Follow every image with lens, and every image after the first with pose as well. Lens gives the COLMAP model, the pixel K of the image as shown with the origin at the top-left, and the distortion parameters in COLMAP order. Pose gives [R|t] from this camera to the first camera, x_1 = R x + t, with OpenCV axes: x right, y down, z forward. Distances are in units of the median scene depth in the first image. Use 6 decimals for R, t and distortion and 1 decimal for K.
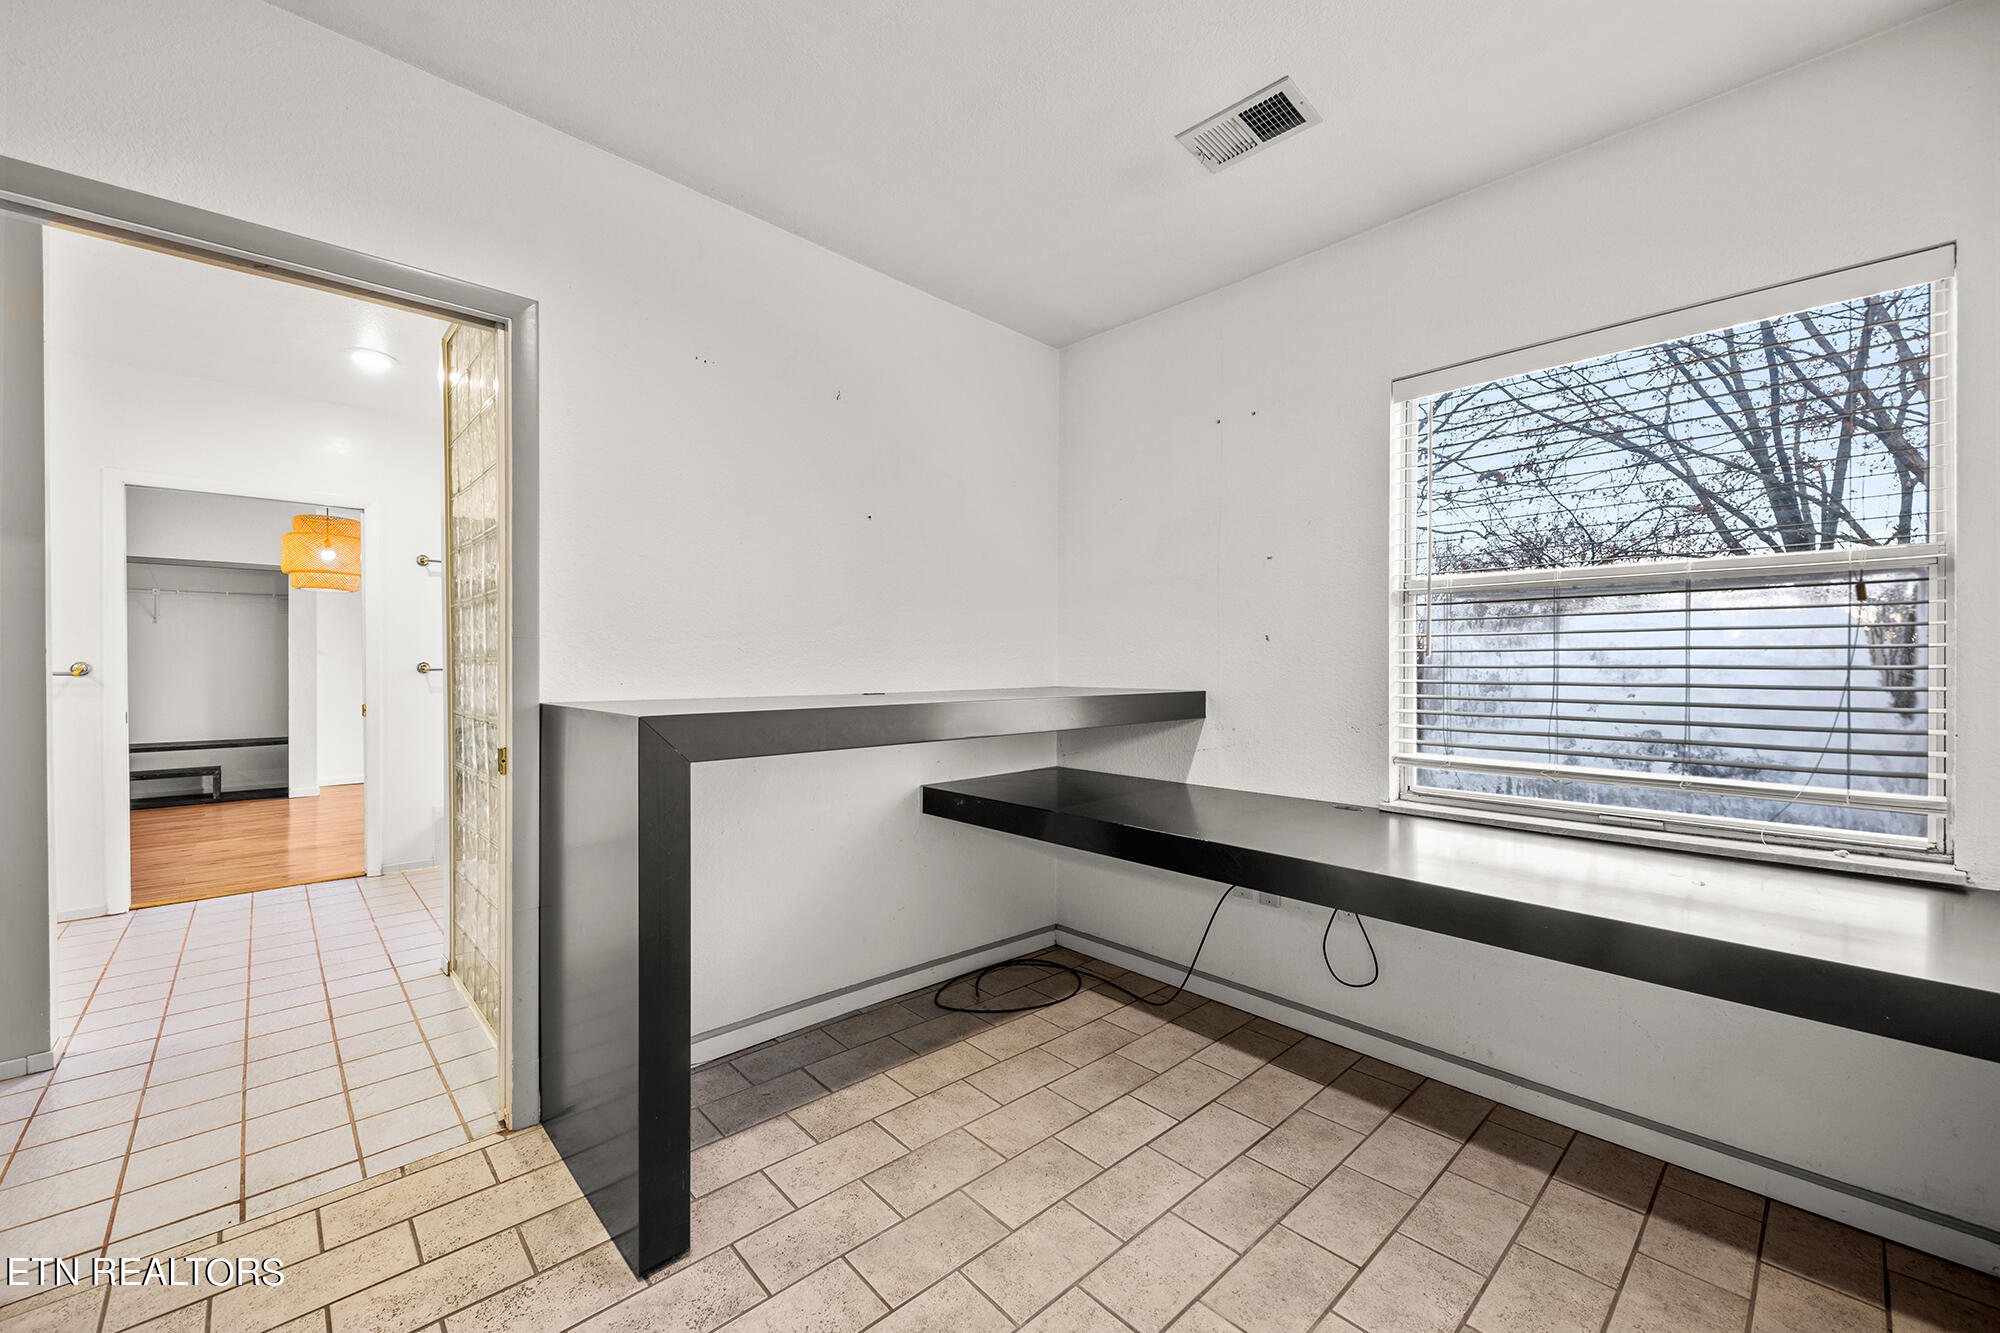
lens RADIAL K [[786.3, 0, 995.8], [0, 786.3, 665.7], [0, 0, 1]] dist [0.008634, -0.005187]
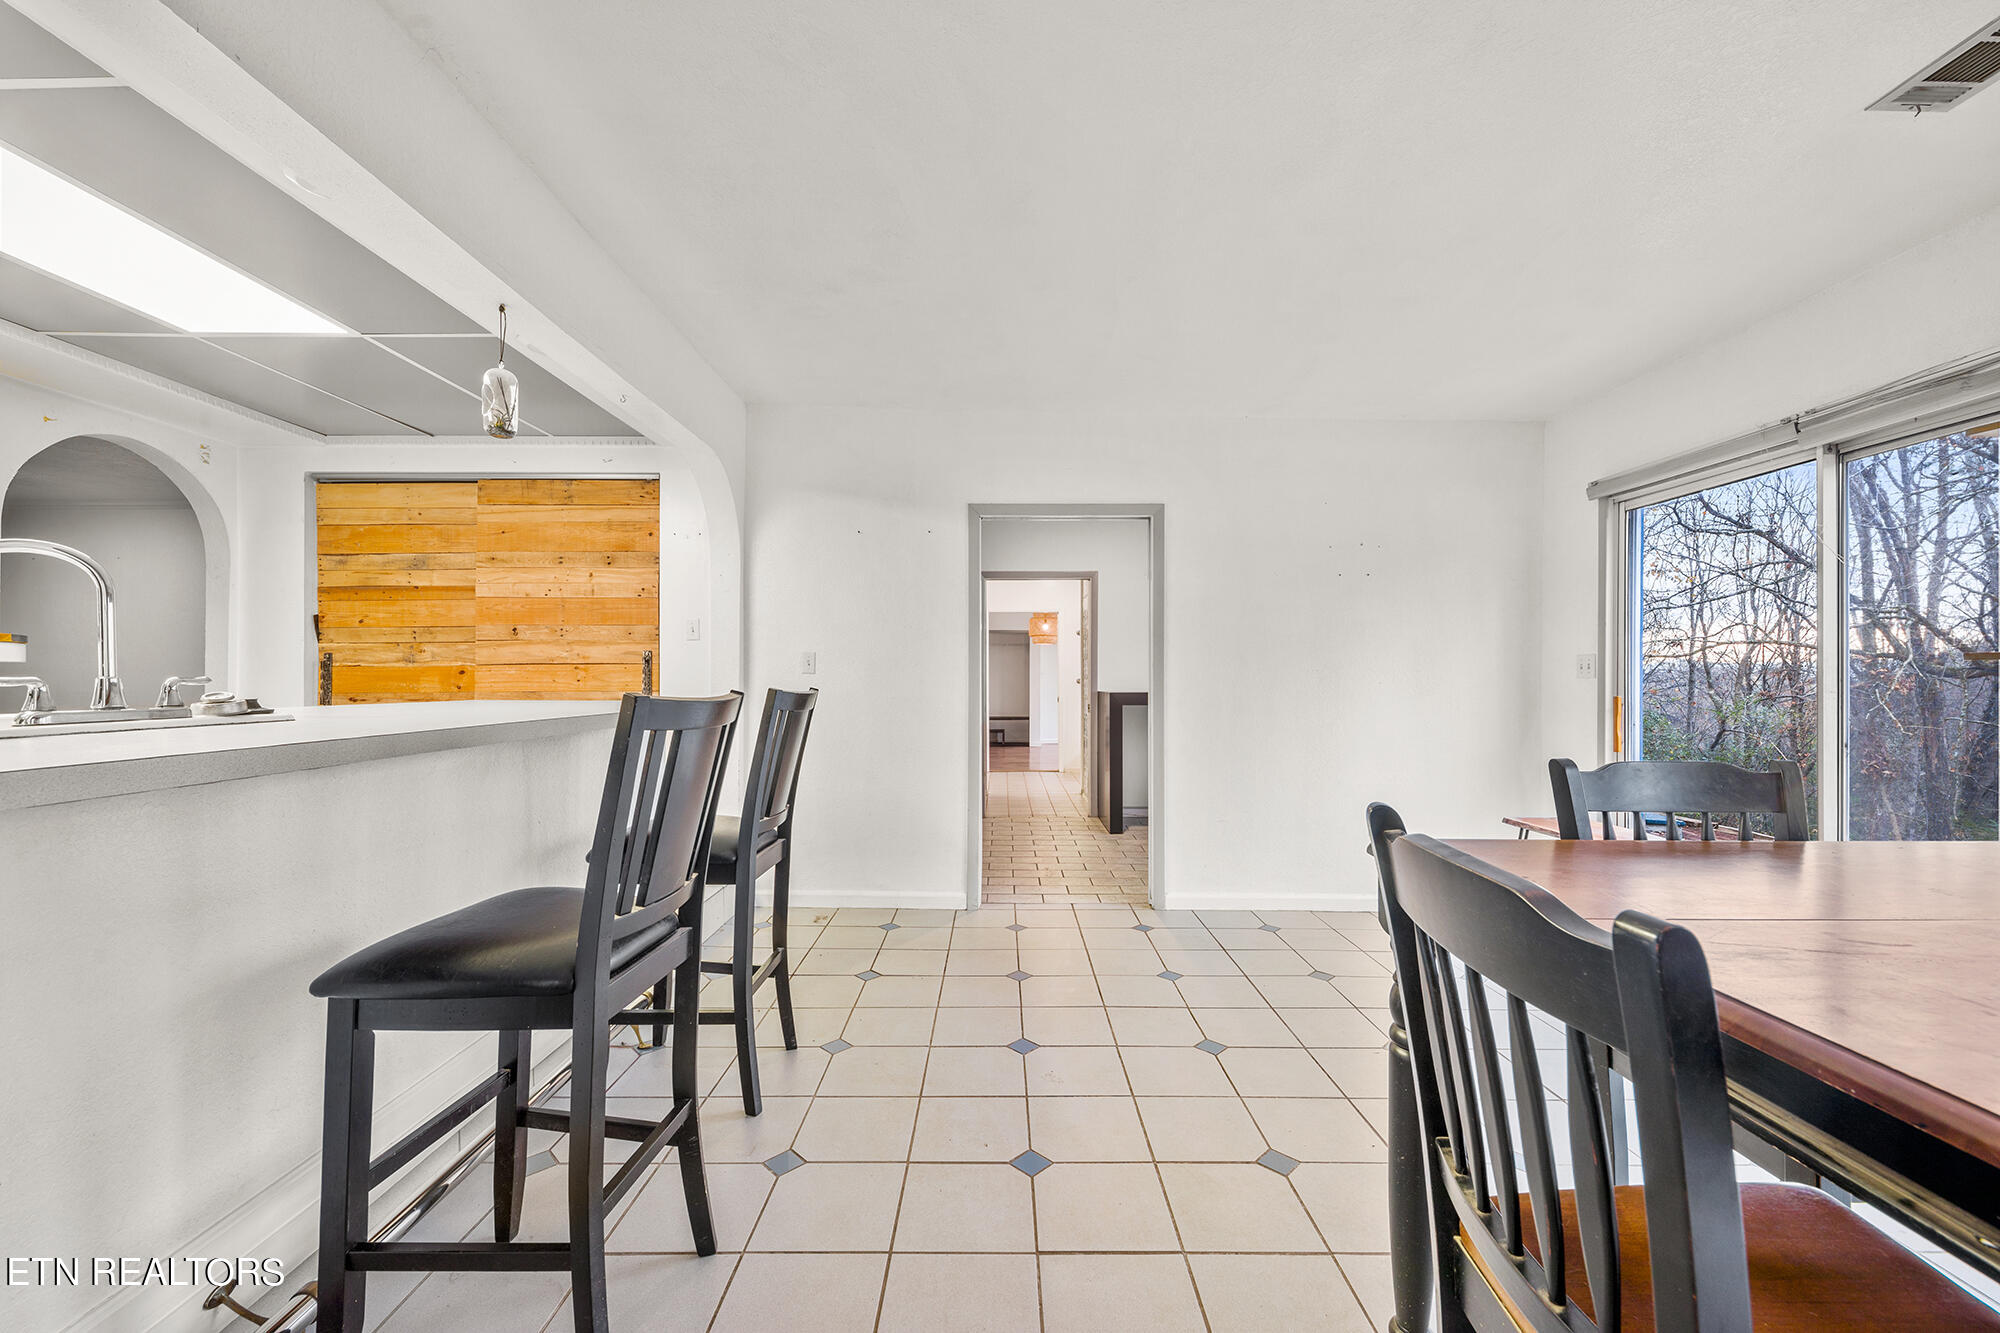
lens RADIAL K [[786.3, 0, 999.4], [0, 786.3, 670.4], [0, 0, 1]] dist [0.008634, -0.005187]
pose [[0.728687, -0.007052, -0.684810, 0.455433], [-0.002884, 0.999907, -0.013365, 0.000245], [0.684841, 0.011714, 0.728599, -0.558639]]
